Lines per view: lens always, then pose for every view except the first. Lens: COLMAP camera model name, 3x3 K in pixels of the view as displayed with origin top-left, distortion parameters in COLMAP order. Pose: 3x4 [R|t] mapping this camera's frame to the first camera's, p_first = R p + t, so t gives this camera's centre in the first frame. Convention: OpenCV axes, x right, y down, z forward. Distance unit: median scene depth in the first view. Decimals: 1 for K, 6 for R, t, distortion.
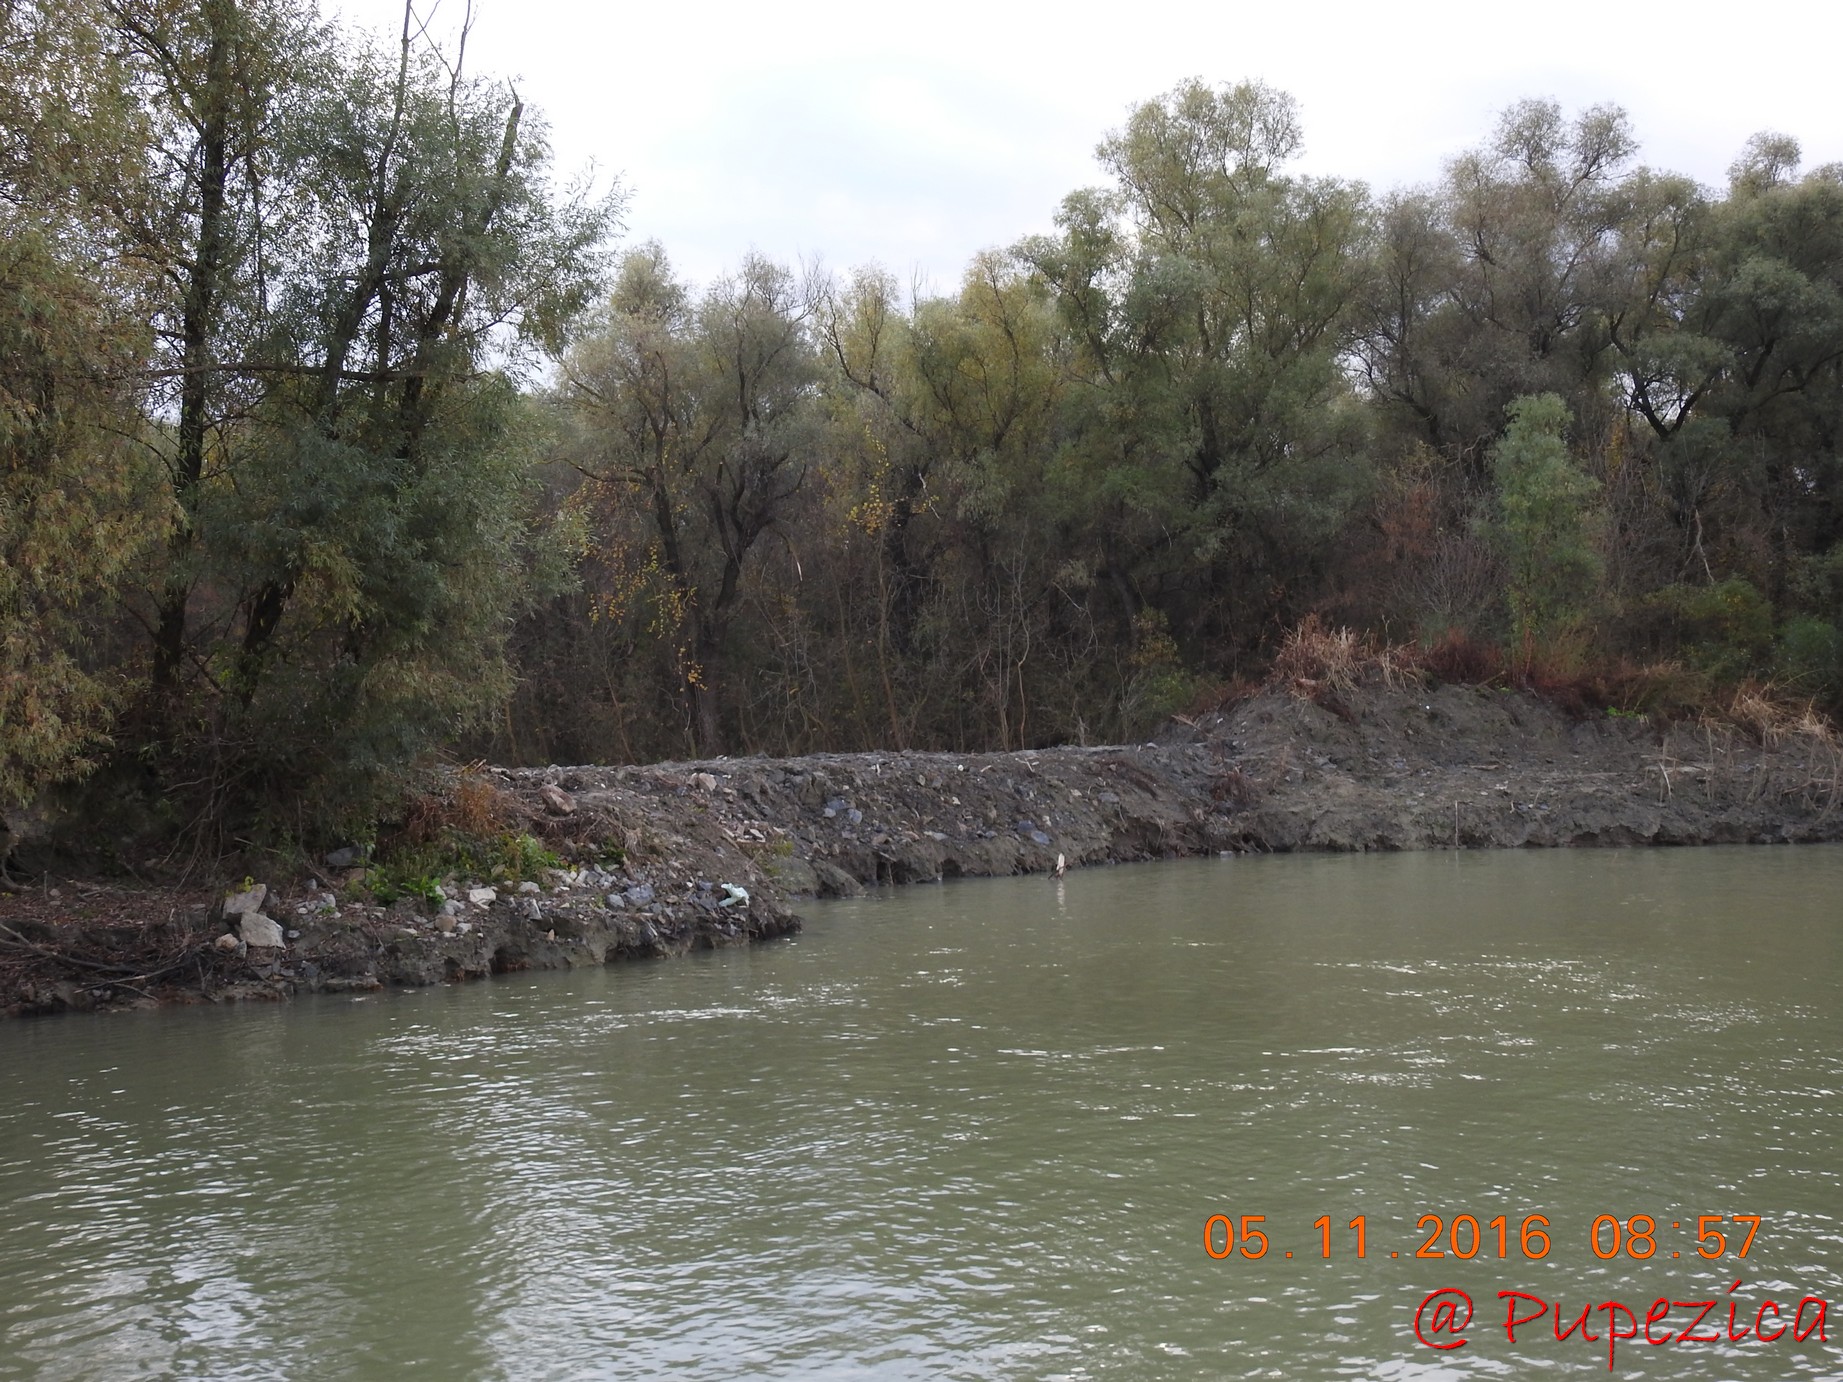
lens RADIAL K [[2261.1, 0, 921.5], [0, 2261.1, 691.0], [0, 0, 1]] dist [-0.004196, -0.010646]
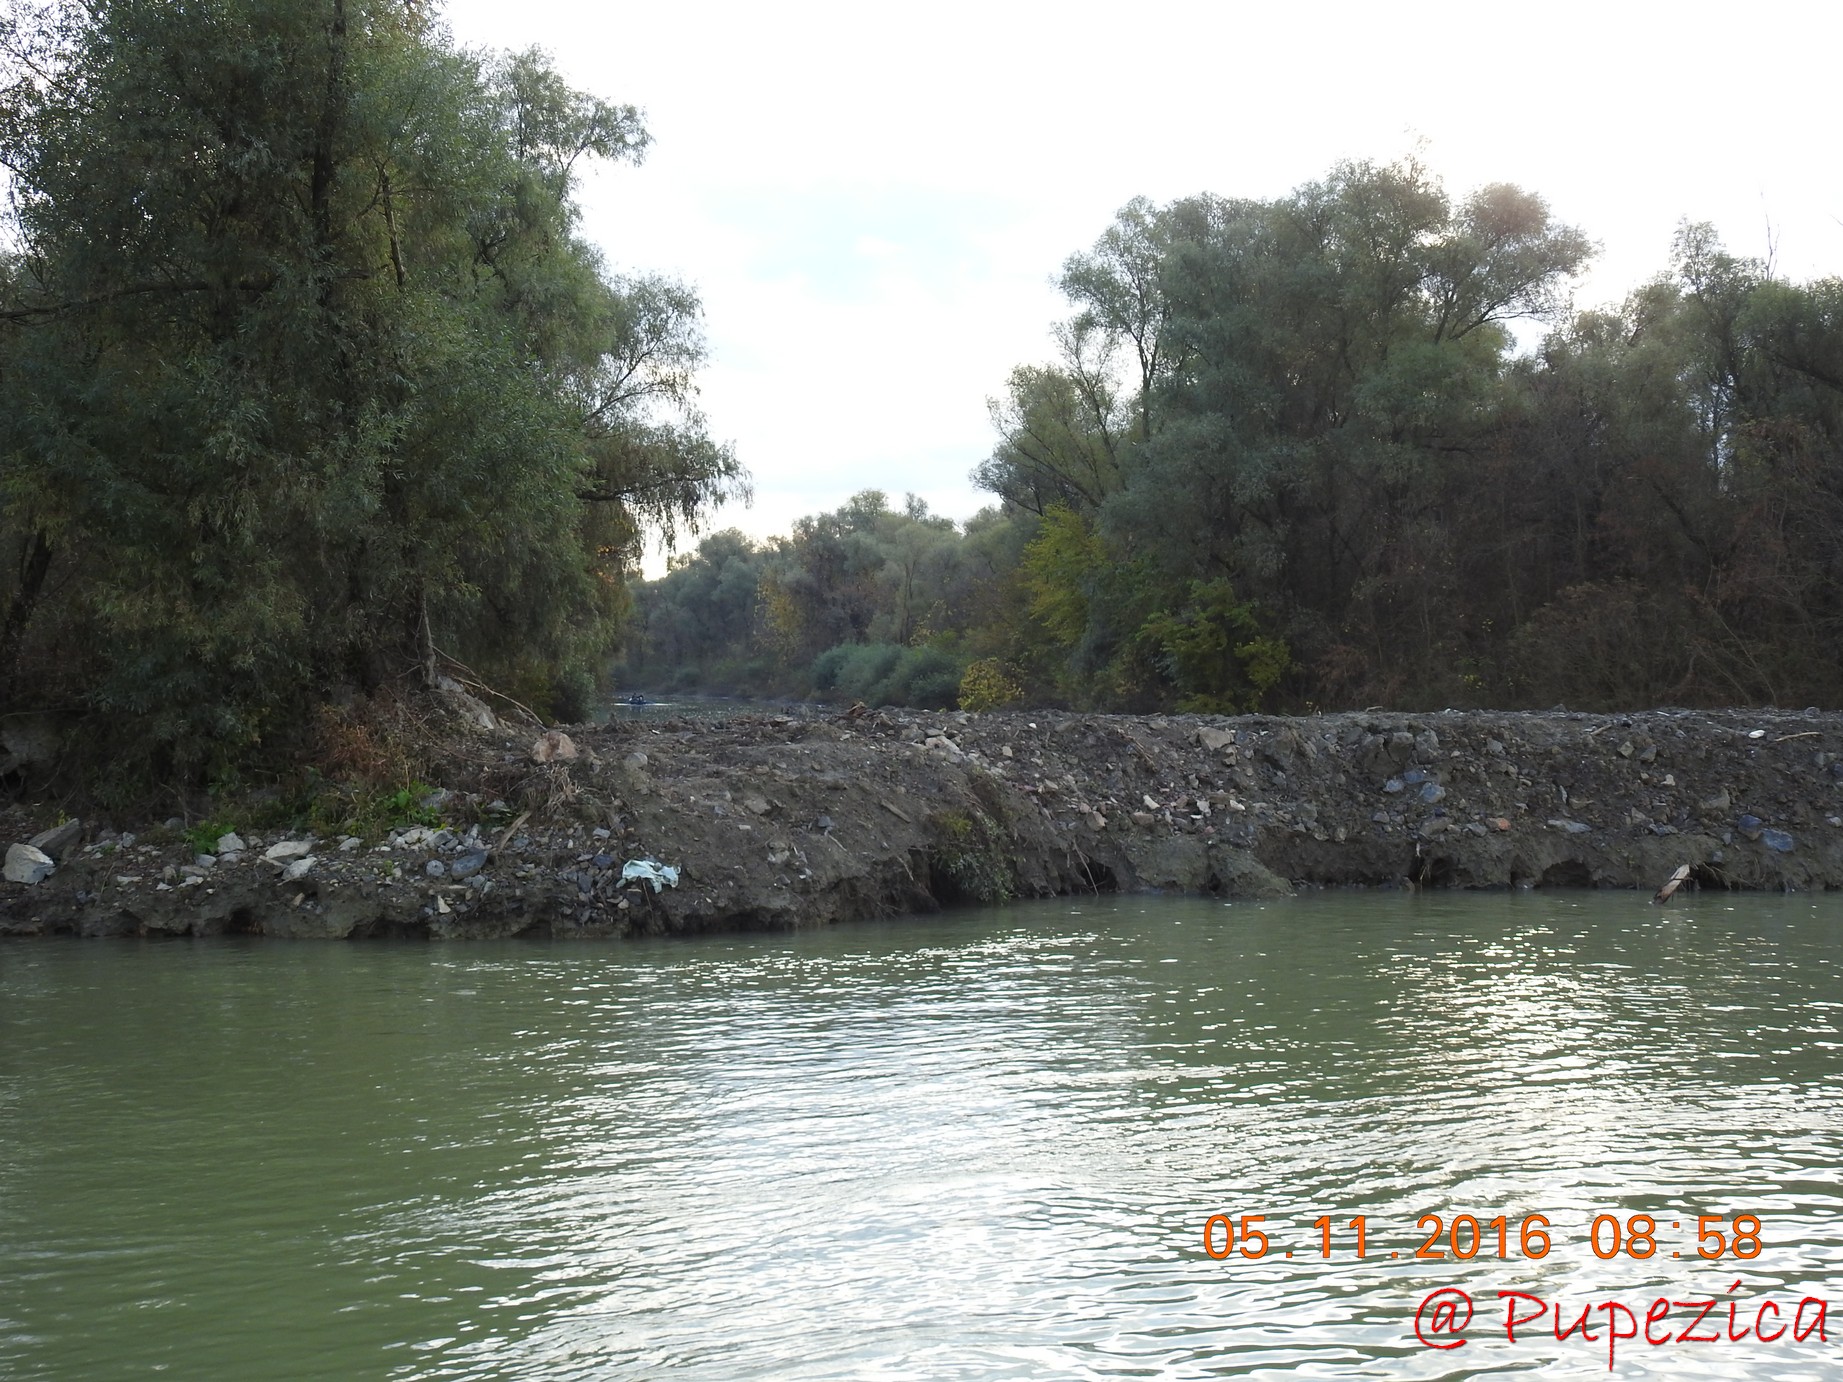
lens RADIAL K [[2261.1, 0, 921.5], [0, 2261.1, 691.0], [0, 0, 1]] dist [-0.004196, -0.010646]
pose [[0.654200, 0.022186, -0.755996, 0.304260], [-0.000308, 0.999577, 0.029068, 0.000524], [0.756322, -0.018783, 0.653930, 0.282261]]
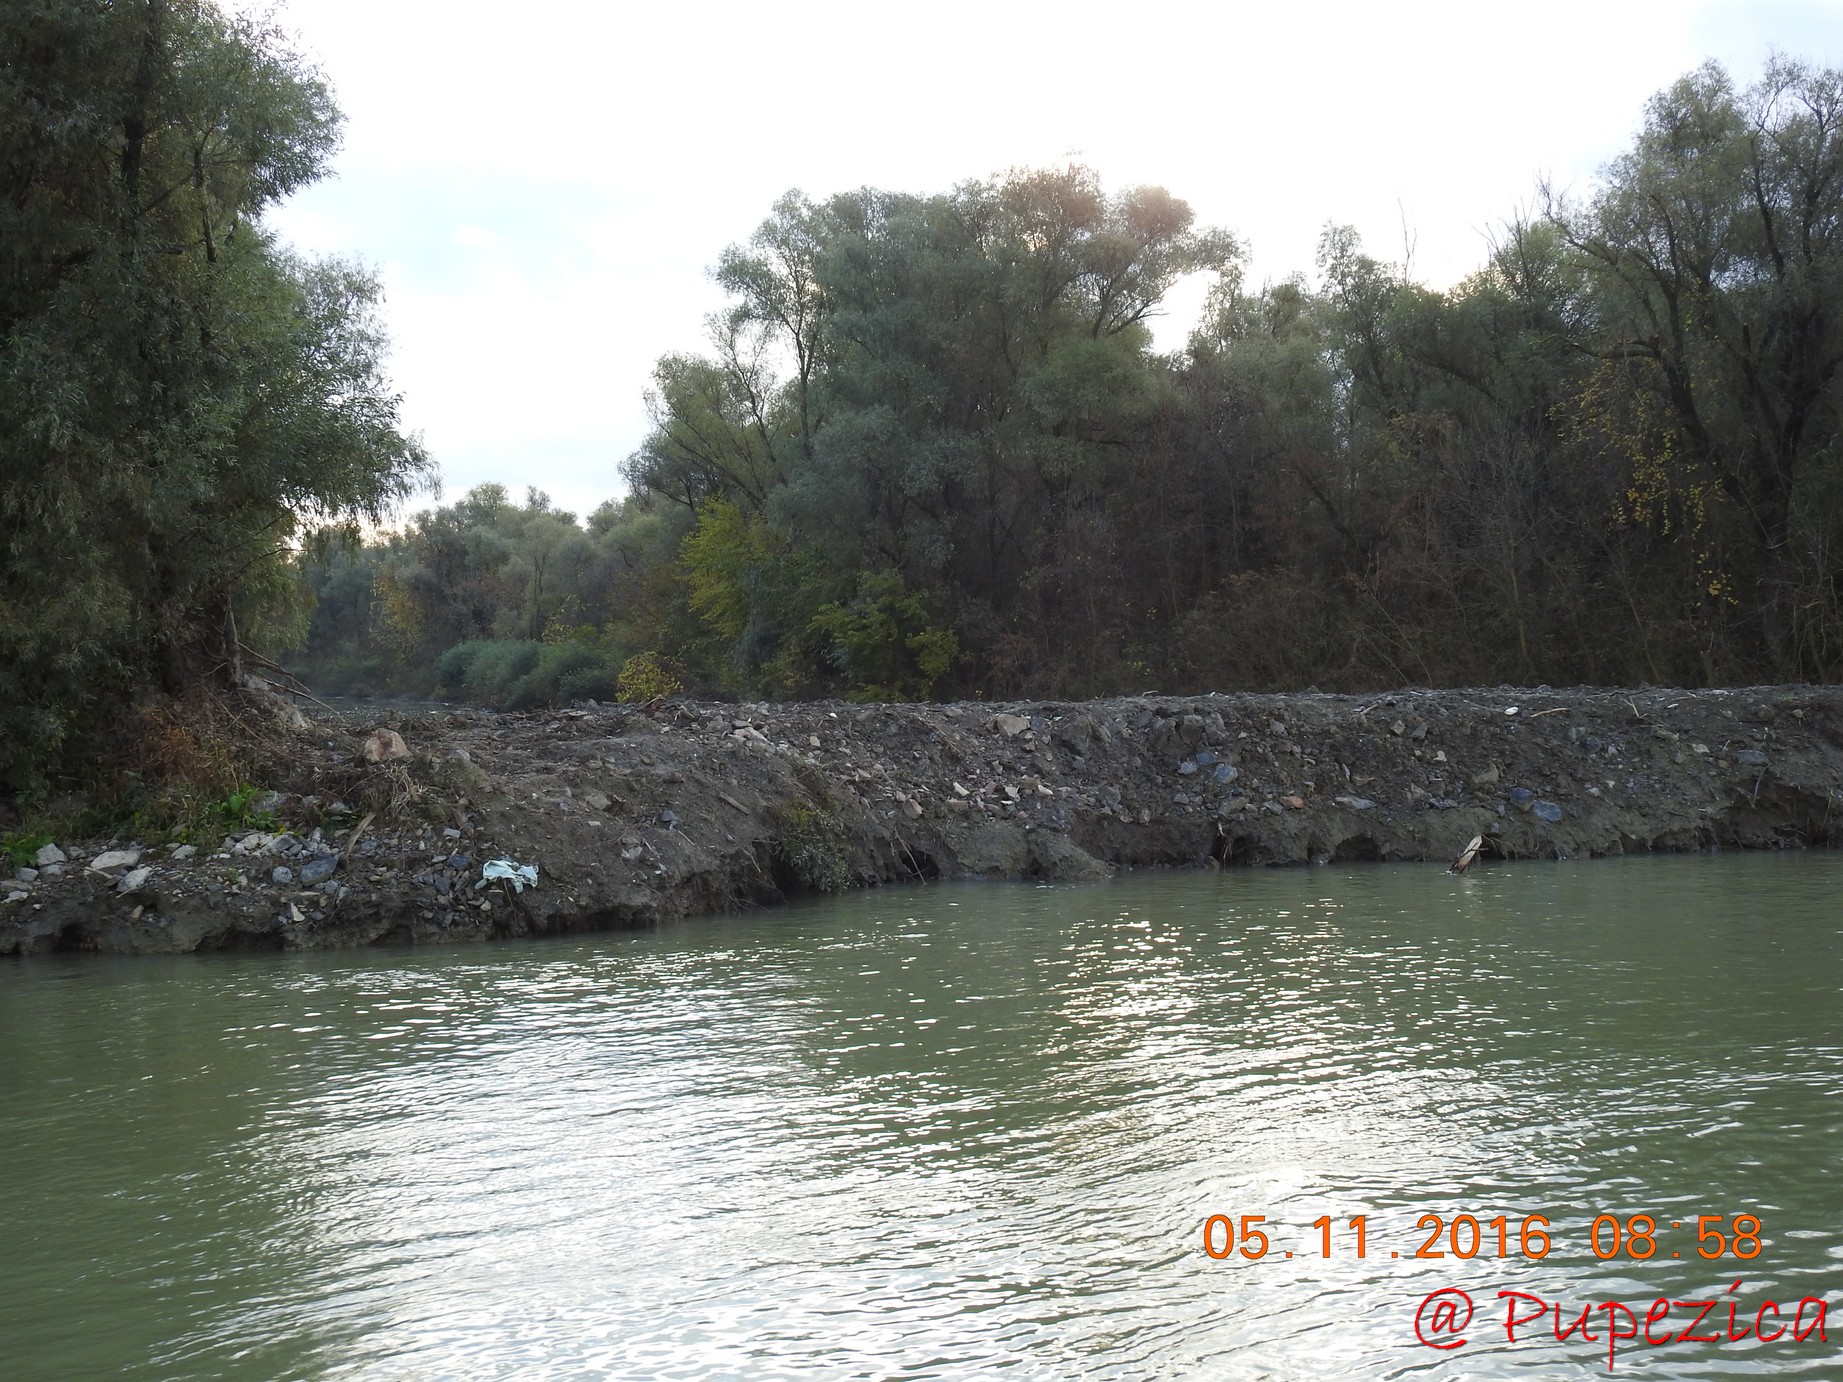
lens RADIAL K [[2261.1, 0, 921.5], [0, 2261.1, 691.0], [0, 0, 1]] dist [-0.004196, -0.010646]
pose [[0.775974, 0.012376, -0.630643, 0.268401], [0.010643, 0.999408, 0.032708, 0.001322], [0.630675, -0.032093, 0.775383, 0.250895]]
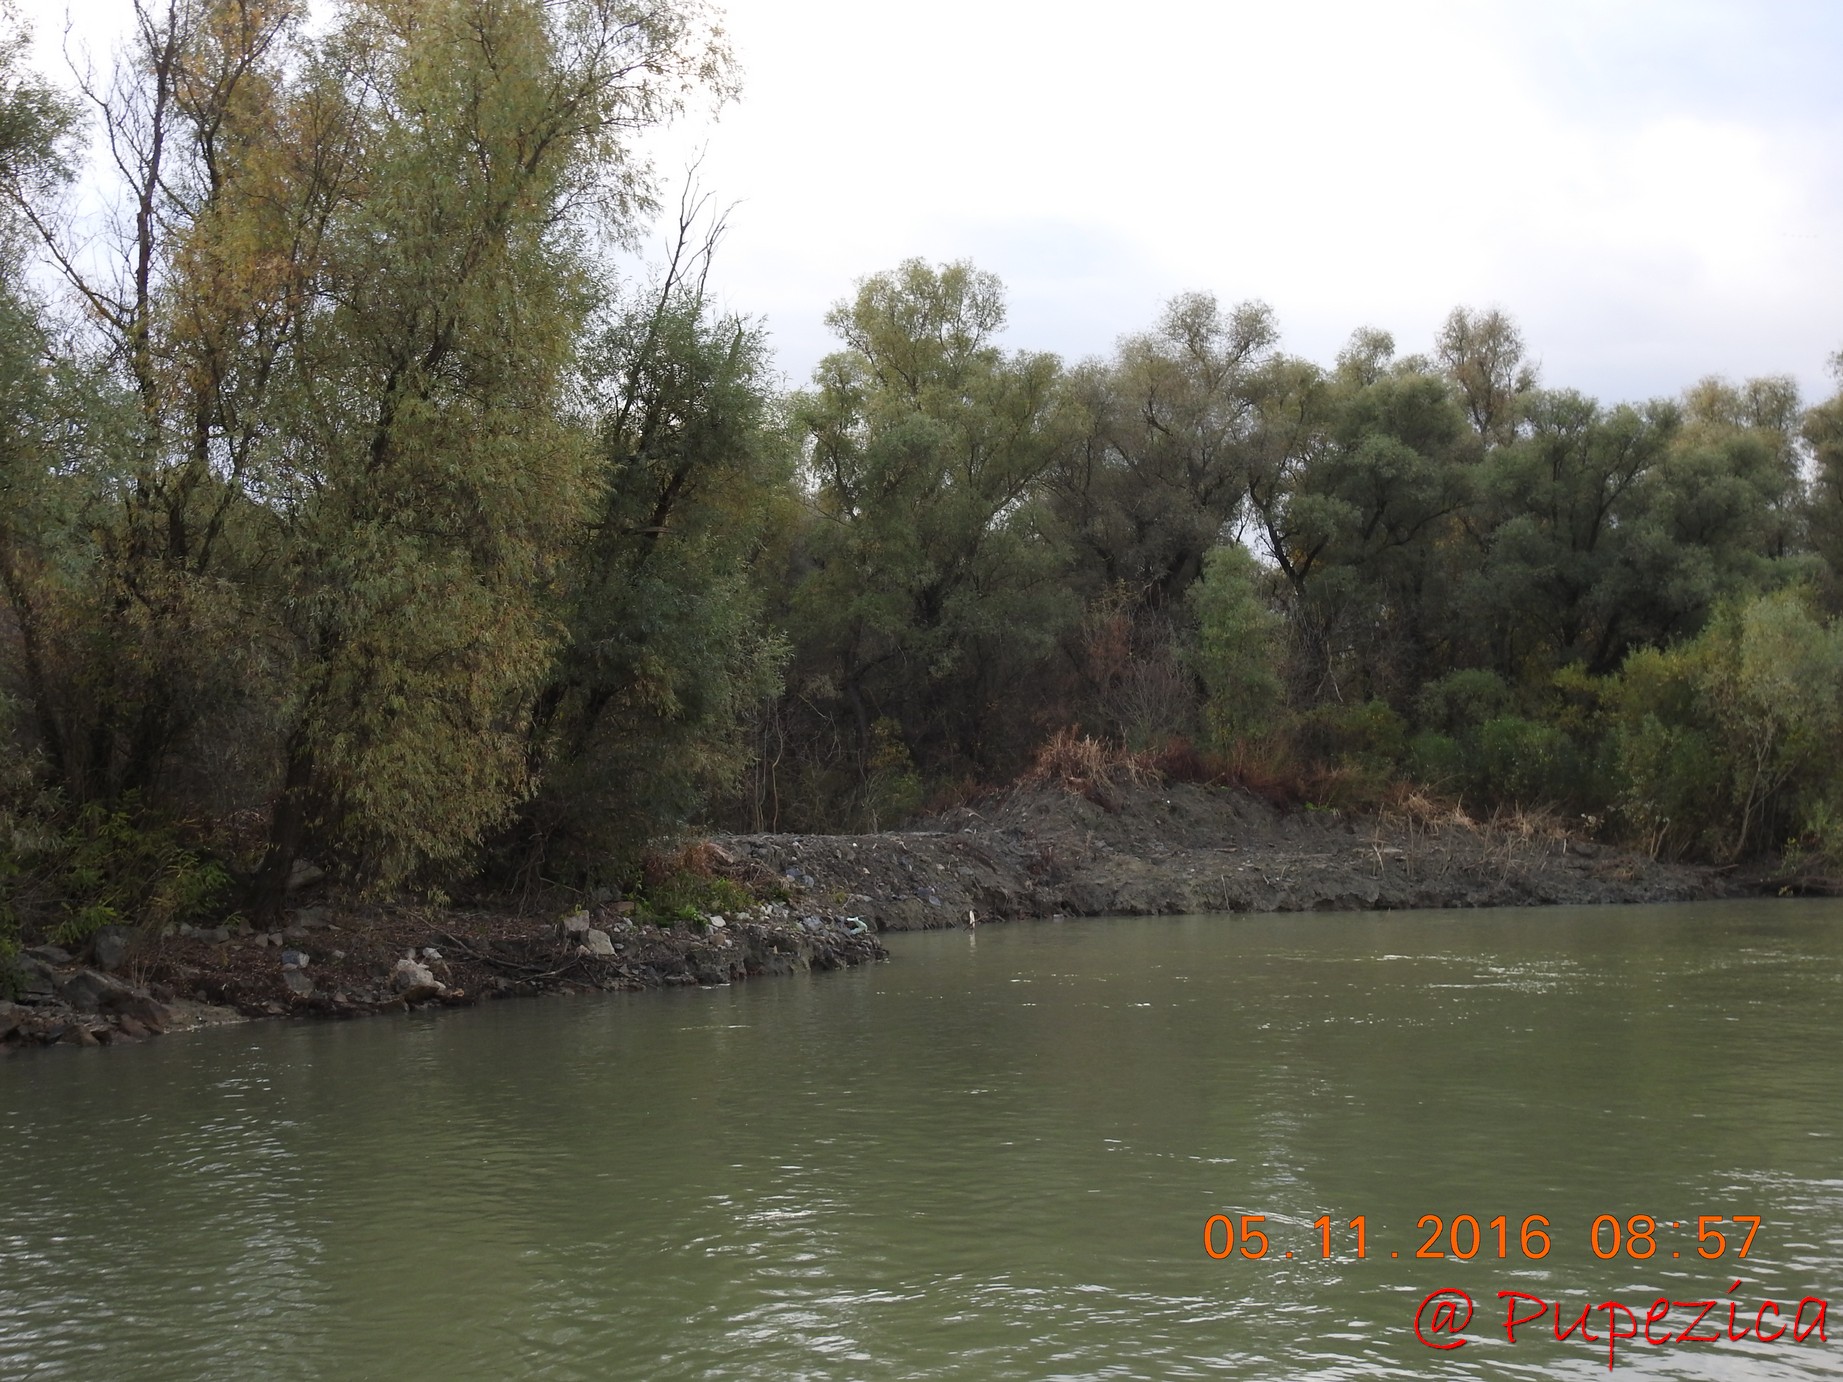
lens RADIAL K [[2261.1, 0, 921.5], [0, 2261.1, 691.0], [0, 0, 1]] dist [-0.004196, -0.010646]
pose [[0.975405, 0.016344, 0.219812, -0.174739], [-0.005338, 0.998706, -0.050572, 0.010044], [-0.220354, 0.048155, 0.974231, -0.156237]]
